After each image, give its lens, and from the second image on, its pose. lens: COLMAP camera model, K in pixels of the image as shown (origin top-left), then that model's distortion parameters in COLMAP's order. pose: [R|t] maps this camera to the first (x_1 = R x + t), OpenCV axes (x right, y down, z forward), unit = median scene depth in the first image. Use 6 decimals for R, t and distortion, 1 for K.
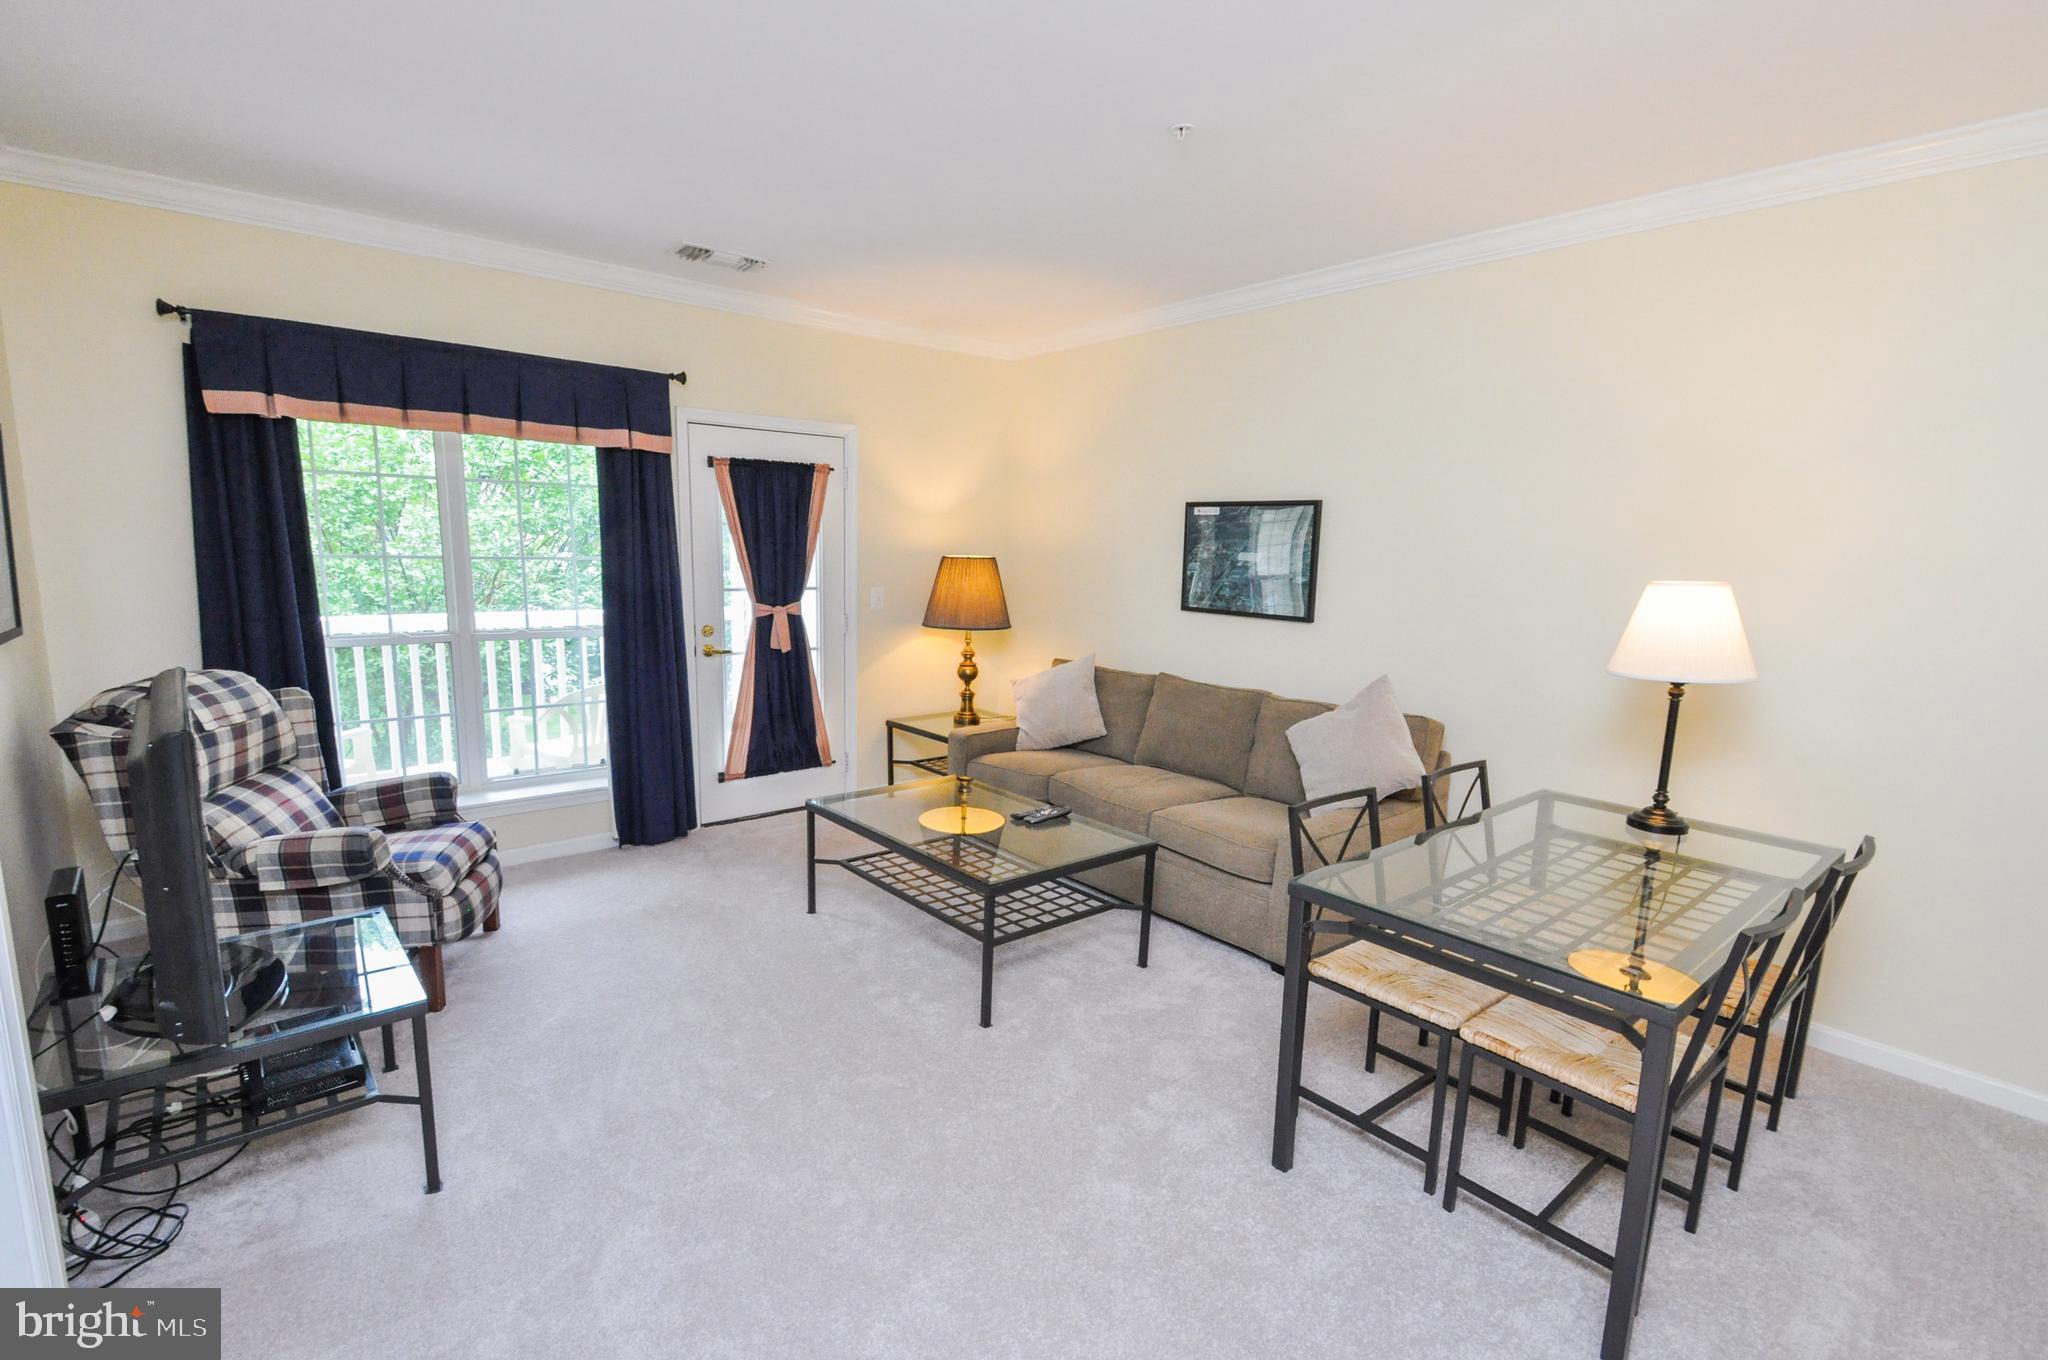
lens RADIAL K [[939.9, 0, 989.4], [0, 939.9, 697.9], [0, 0, 1]] dist [-0.001648, -0.000401]
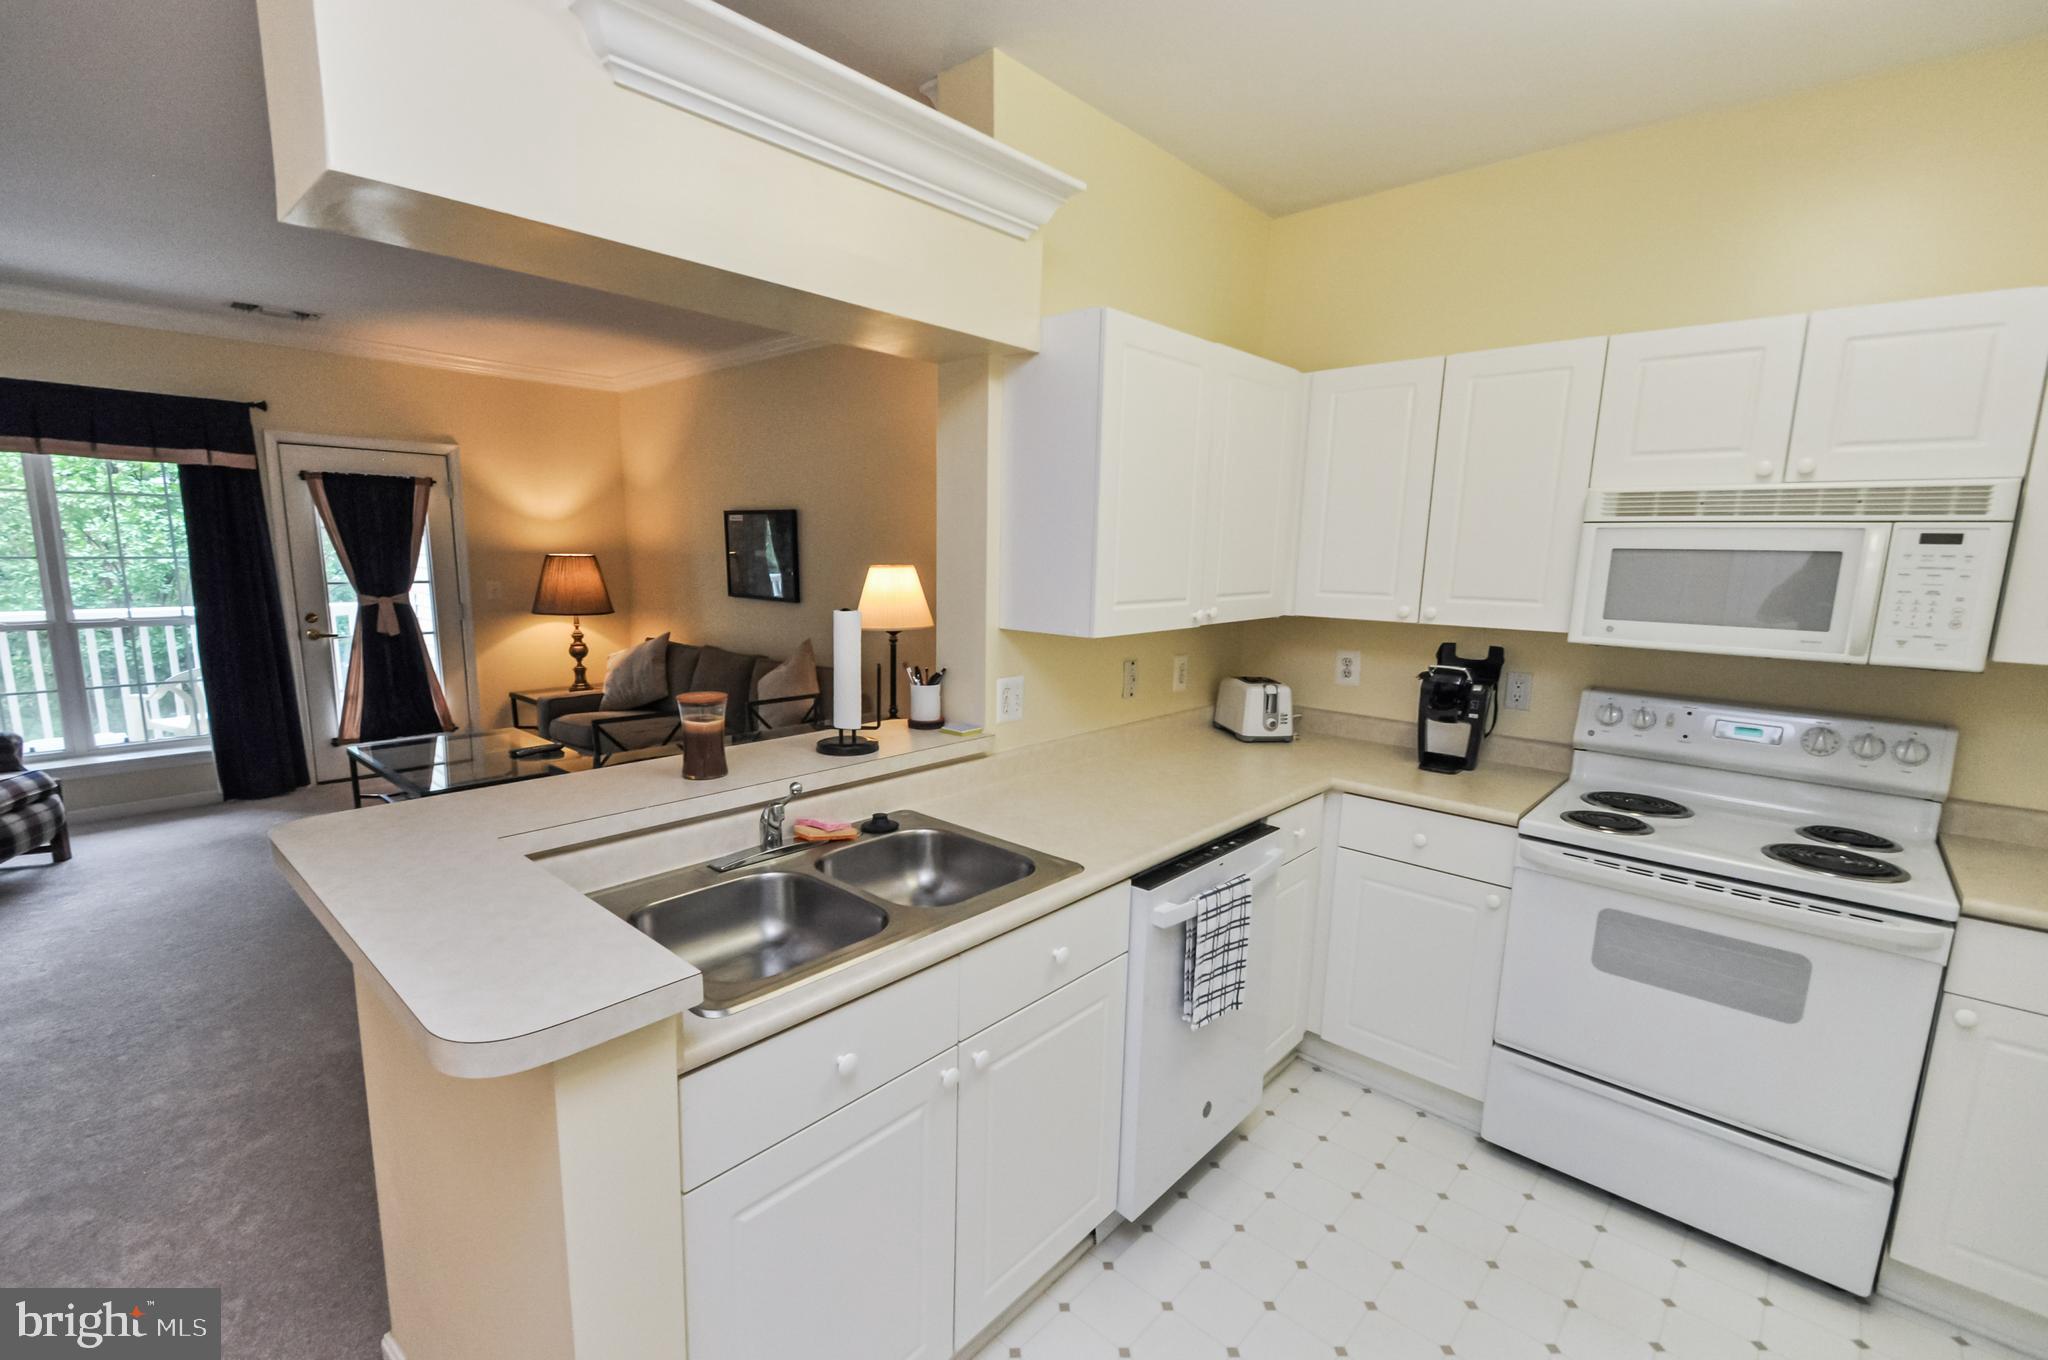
lens RADIAL K [[886.2, 0, 996.1], [0, 886.2, 704.3], [0, 0, 1]] dist [0.008702, -0.008572]
pose [[0.987637, -0.031920, 0.153474, 0.373507], [0.030113, 0.999447, 0.014083, 0.046864], [-0.153838, -0.009288, 0.988052, -0.241149]]
